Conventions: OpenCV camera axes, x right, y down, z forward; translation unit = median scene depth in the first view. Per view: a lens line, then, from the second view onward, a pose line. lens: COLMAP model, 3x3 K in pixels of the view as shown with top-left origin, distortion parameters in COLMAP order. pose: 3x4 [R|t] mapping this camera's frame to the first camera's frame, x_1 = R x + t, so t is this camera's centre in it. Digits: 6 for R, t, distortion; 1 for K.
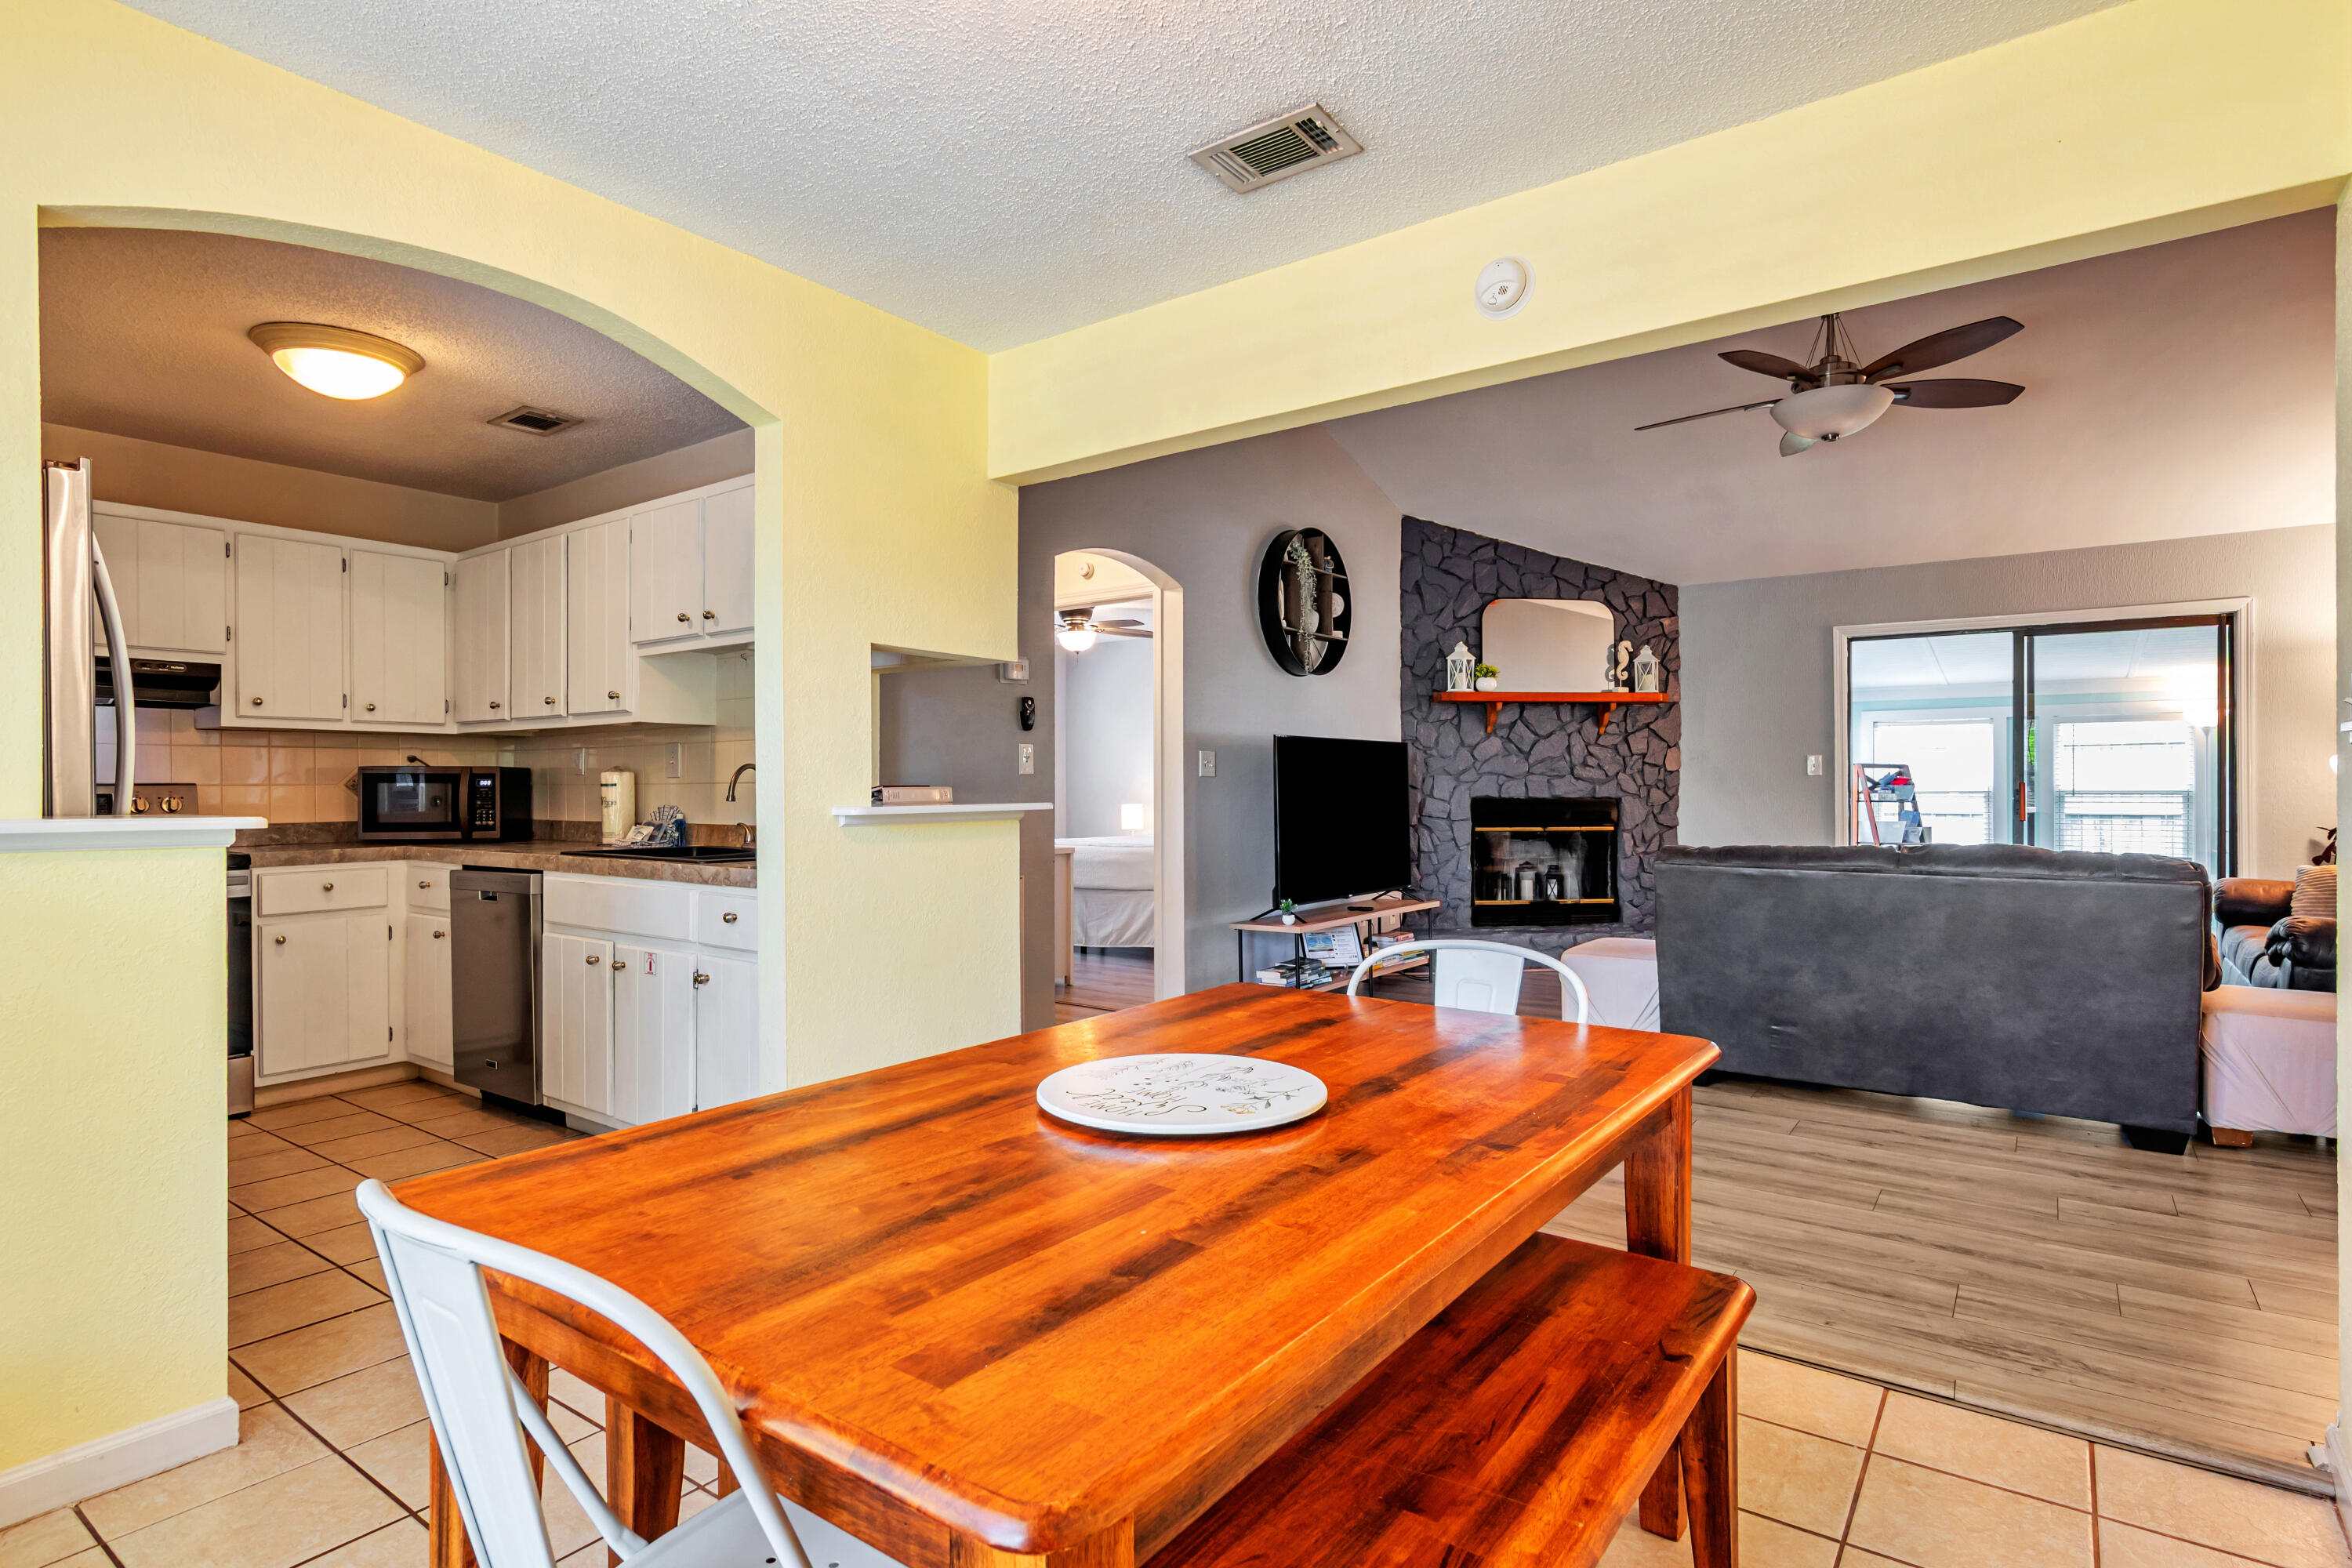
lens RADIAL K [[1198.1, 0, 1182.2], [0, 1198.1, 786.8], [0, 0, 1]] dist [-0.001939, -0.000009]
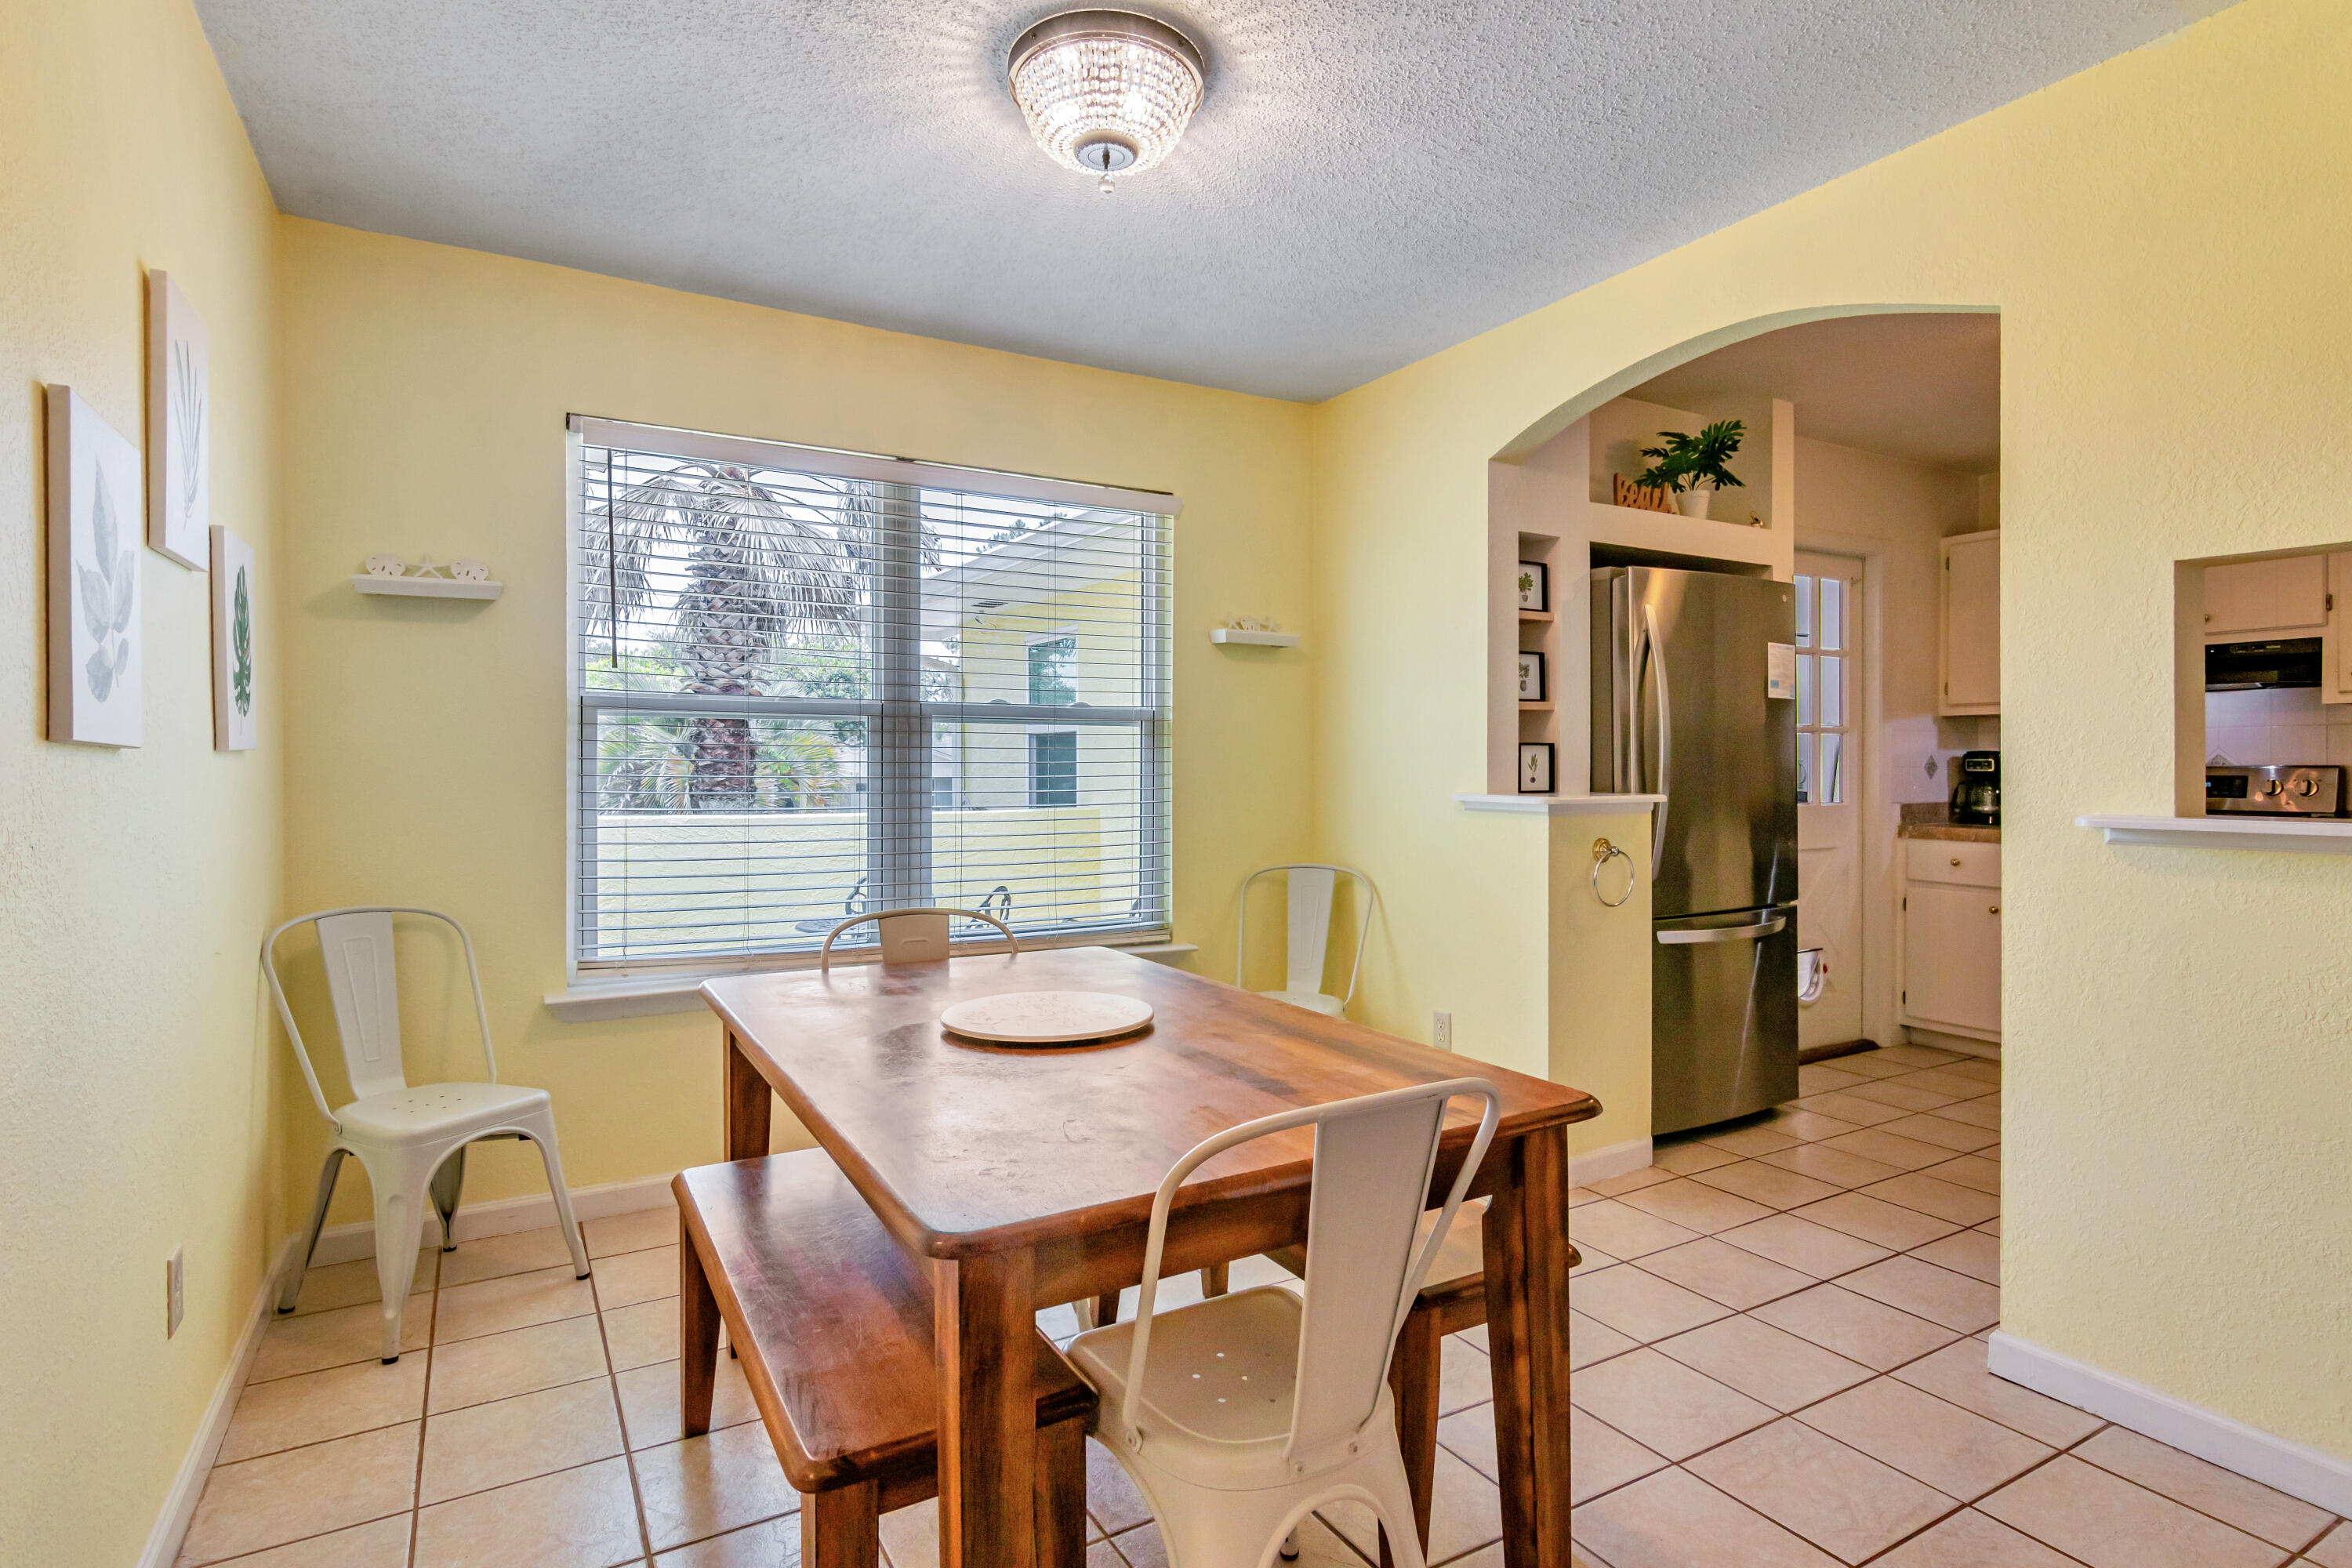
lens RADIAL K [[1208.4, 0, 1177.3], [0, 1208.4, 772.9], [0, 0, 1]] dist [-0.002041, -0.000108]
pose [[-0.398478, 0.011704, -0.917103, 0.263063], [0.004432, 0.999931, 0.010835, -0.007852], [0.917167, 0.000253, -0.398503, 0.371132]]
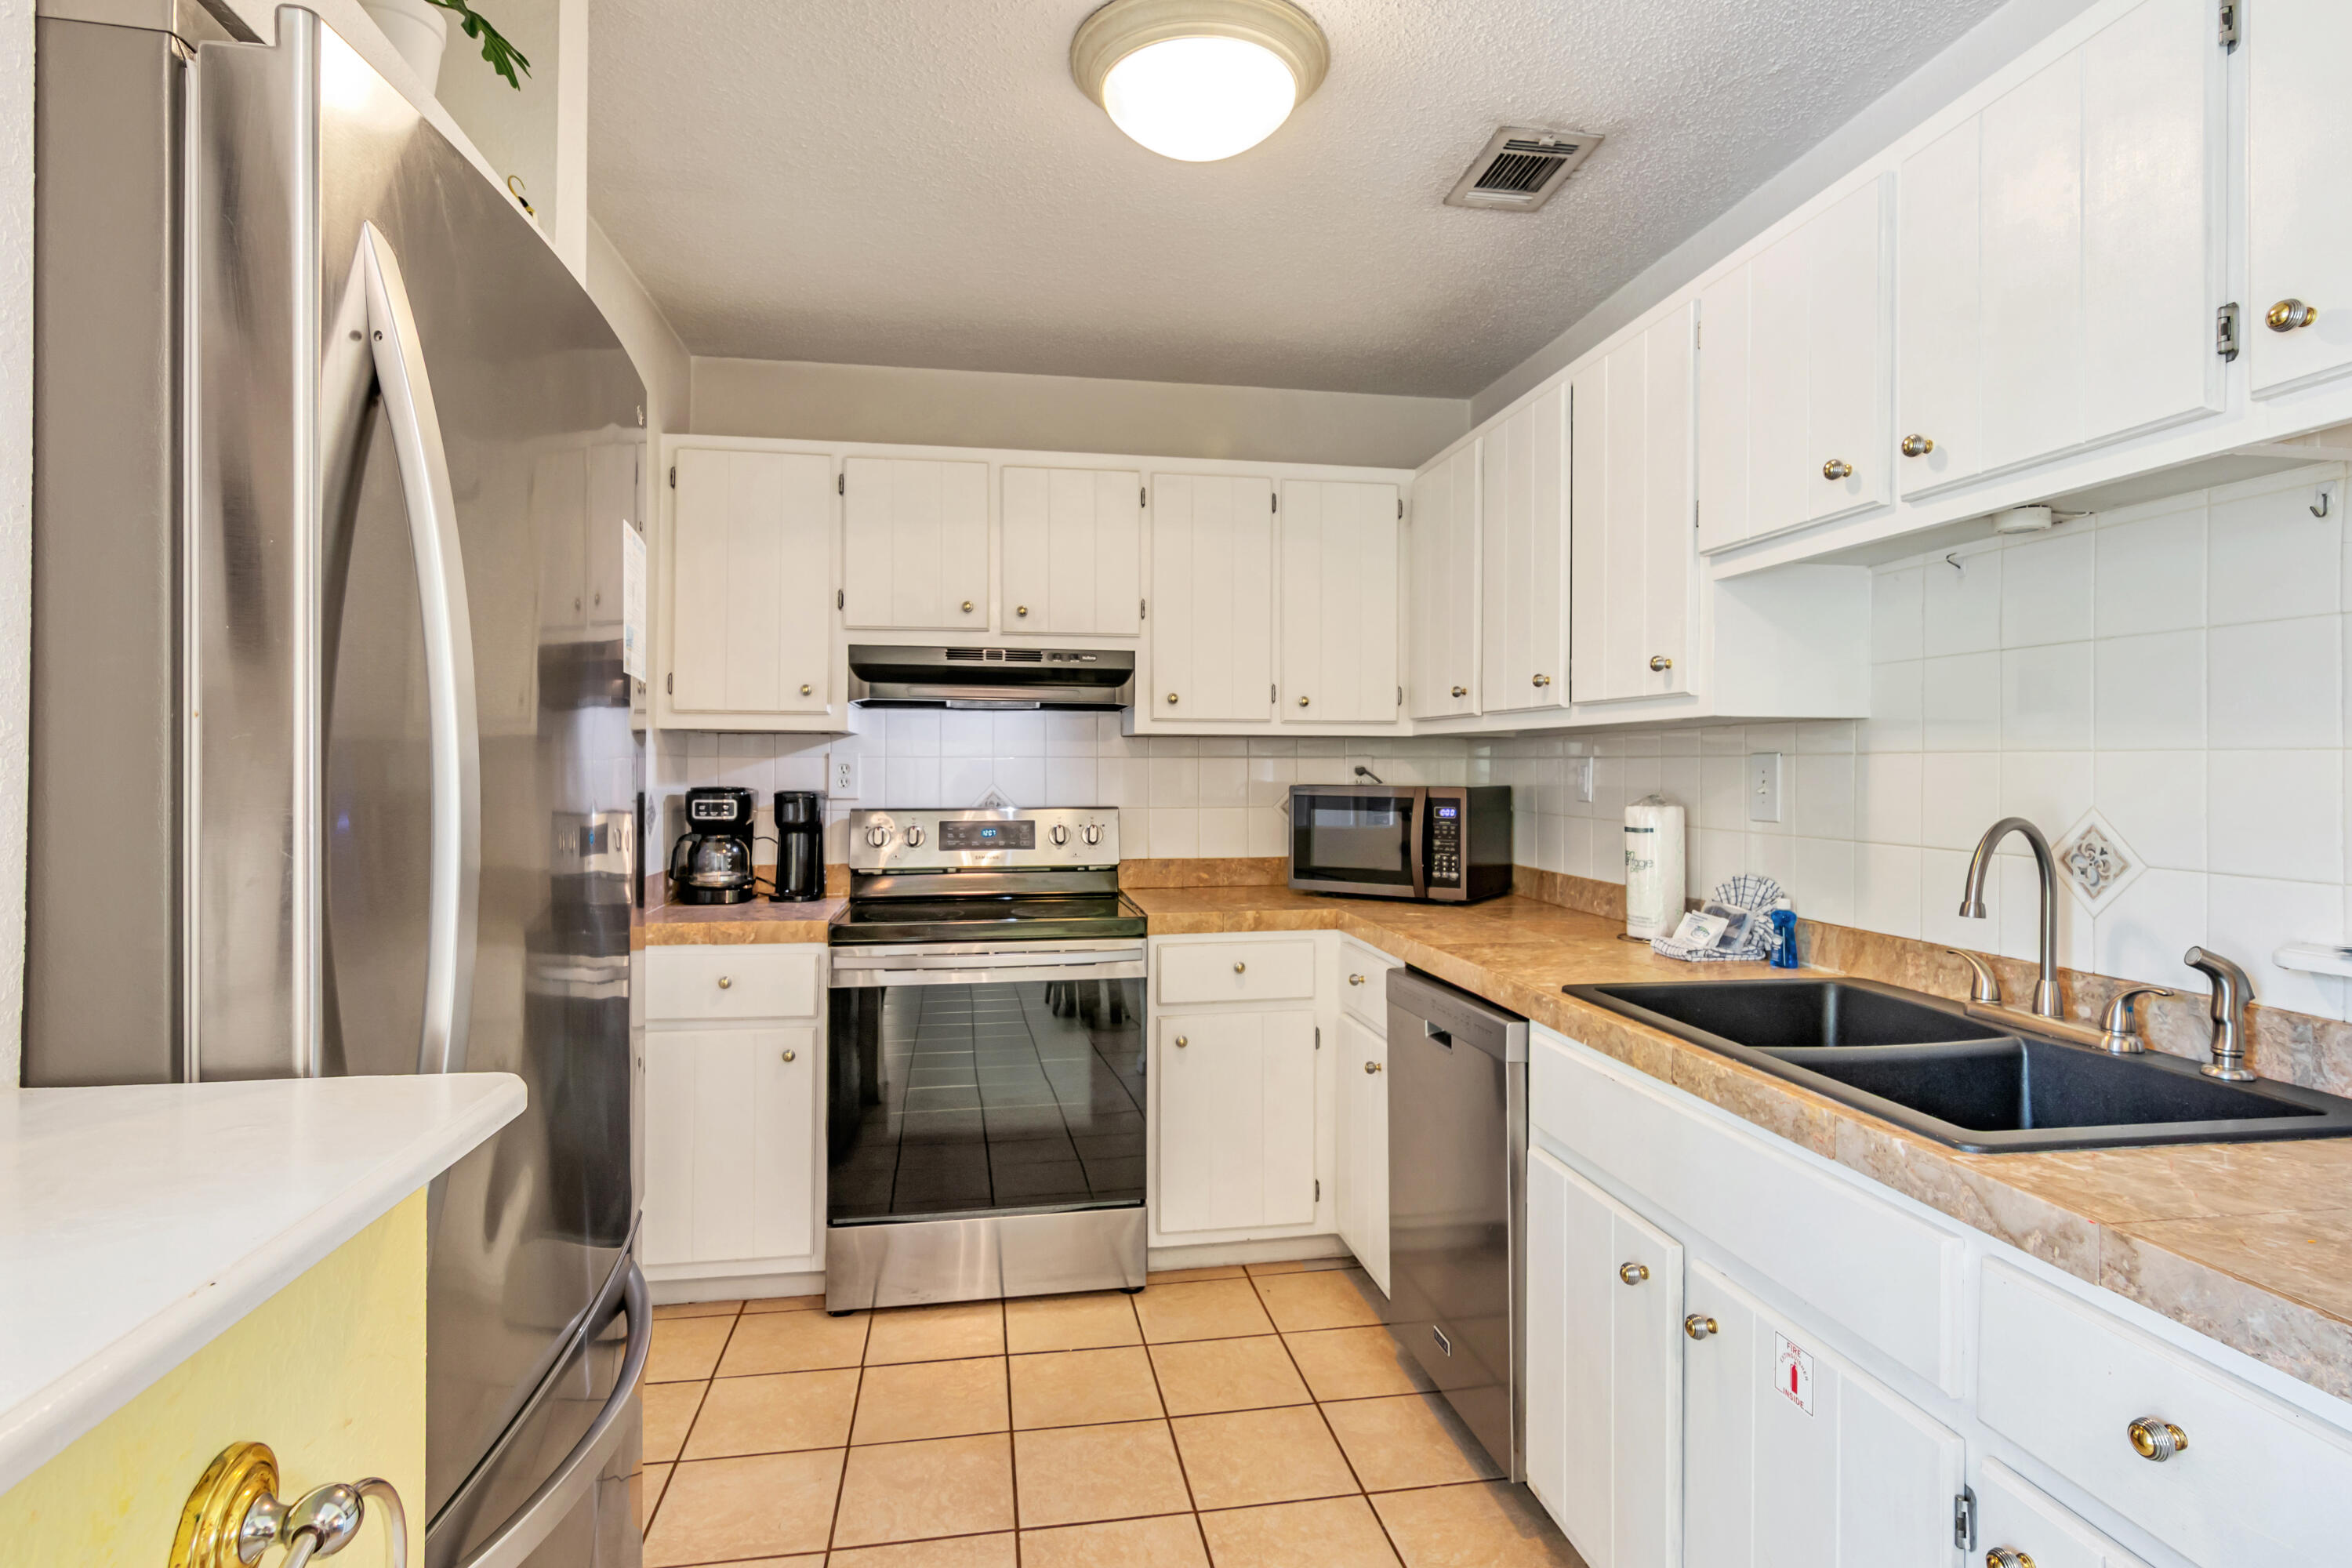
lens RADIAL K [[1199.7, 0, 1186.7], [0, 1199.7, 773.8], [0, 0, 1]] dist [0.000393, 0.000436]
pose [[0.720306, 0.010170, -0.693582, -0.171141], [-0.005128, 0.999943, 0.009336, -0.021607], [0.693637, -0.003168, 0.720317, 0.318692]]
